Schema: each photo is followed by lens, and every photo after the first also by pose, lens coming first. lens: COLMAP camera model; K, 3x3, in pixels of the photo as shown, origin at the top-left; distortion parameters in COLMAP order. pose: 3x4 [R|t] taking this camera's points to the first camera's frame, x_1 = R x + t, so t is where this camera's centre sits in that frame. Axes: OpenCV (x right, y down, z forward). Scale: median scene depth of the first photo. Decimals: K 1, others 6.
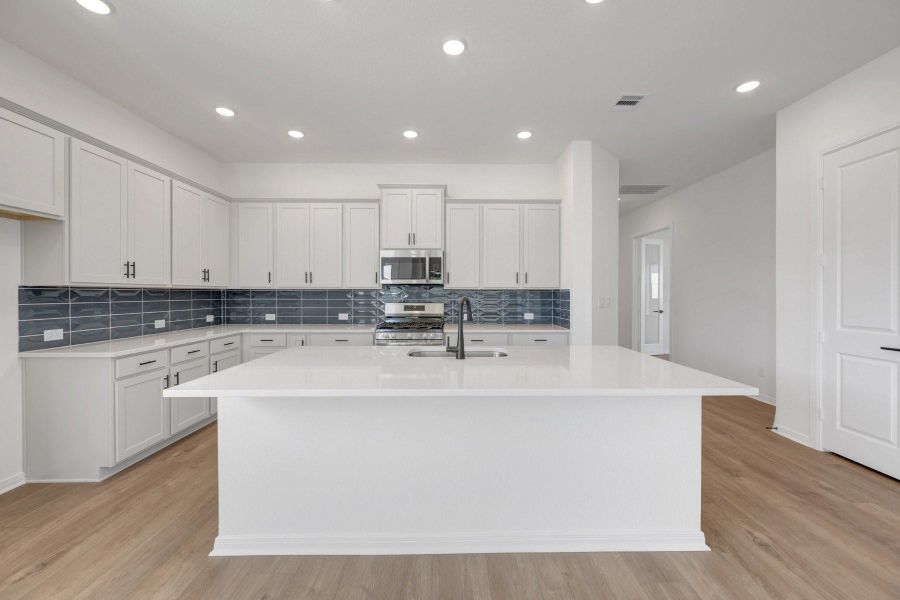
lens RADIAL K [[359.1, 0, 449.7], [0, 359.1, 294.6], [0, 0, 1]] dist [-0.003267, 0.000970]
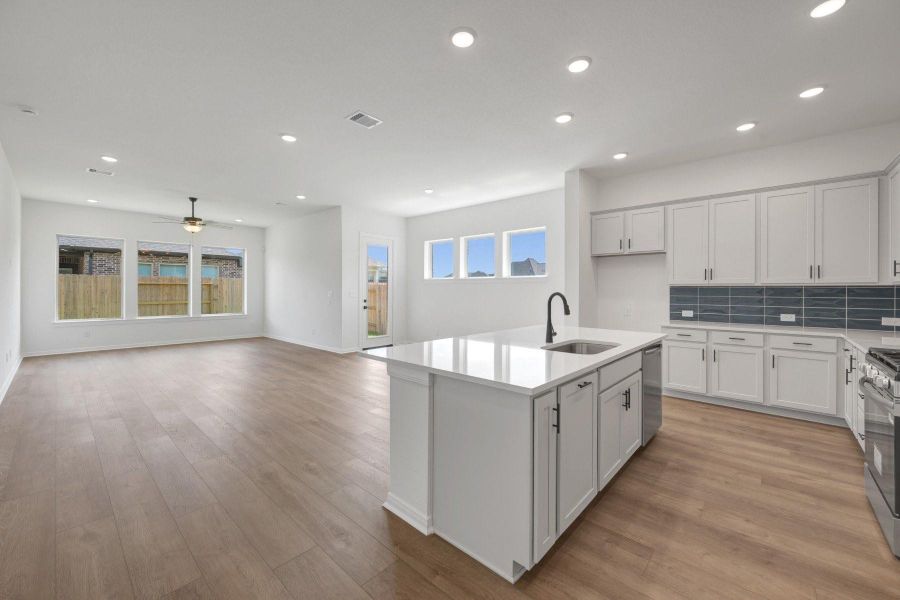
lens RADIAL K [[359.1, 0, 455.1], [0, 359.1, 287.2], [0, 0, 1]] dist [-0.003267, 0.000970]
pose [[-0.663834, -0.005528, -0.747860, 0.624469], [-0.004586, 0.999984, -0.003321, -0.004593], [0.747866, 0.001225, -0.663848, 0.831699]]
